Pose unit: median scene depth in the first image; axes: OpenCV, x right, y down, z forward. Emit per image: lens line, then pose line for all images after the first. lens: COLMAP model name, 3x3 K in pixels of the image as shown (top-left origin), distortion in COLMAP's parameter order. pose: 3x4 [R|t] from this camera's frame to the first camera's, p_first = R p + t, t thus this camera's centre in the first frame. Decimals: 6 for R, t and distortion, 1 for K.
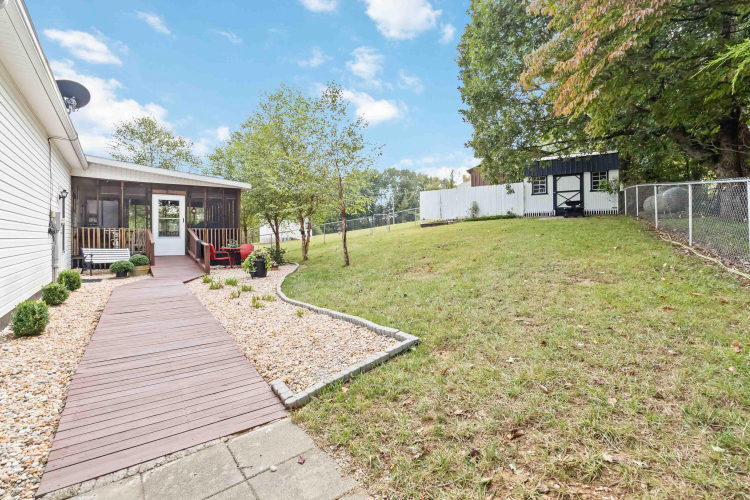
lens RADIAL K [[346.4, 0, 376.3], [0, 346.4, 233.1], [0, 0, 1]] dist [-0.000937, -0.000113]
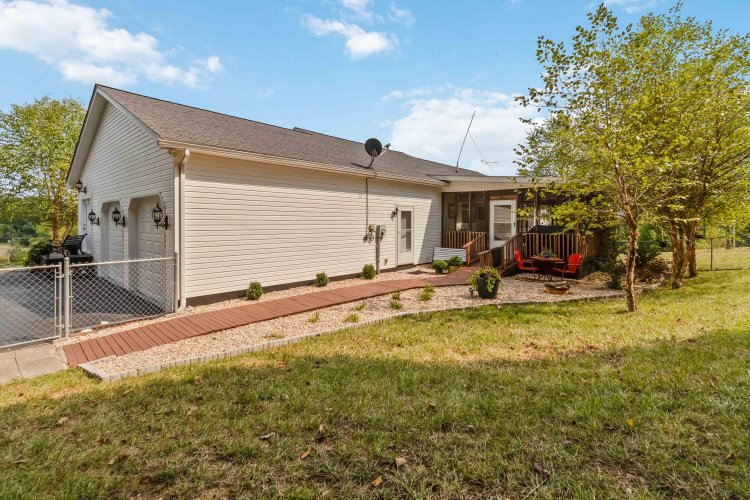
lens RADIAL K [[346.4, 0, 376.3], [0, 346.4, 233.1], [0, 0, 1]] dist [-0.000937, -0.000113]
pose [[0.177063, 0.042786, -0.983269, 0.358875], [0.000096, 0.999054, 0.043491, -0.057450], [0.984199, -0.007795, 0.176891, 0.442355]]
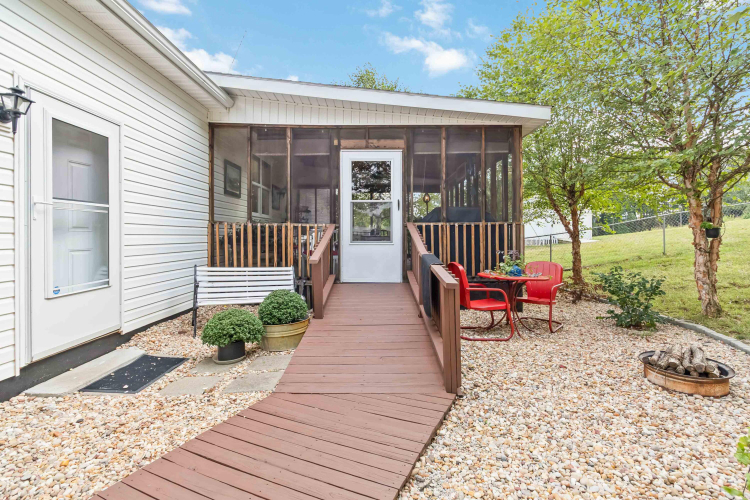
lens RADIAL K [[346.4, 0, 376.3], [0, 346.4, 233.1], [0, 0, 1]] dist [-0.000937, -0.000113]
pose [[0.795870, 0.005272, -0.605445, -0.315607], [-0.000374, 0.999966, 0.008215, -0.004115], [0.605468, -0.006312, 0.795845, 0.639924]]
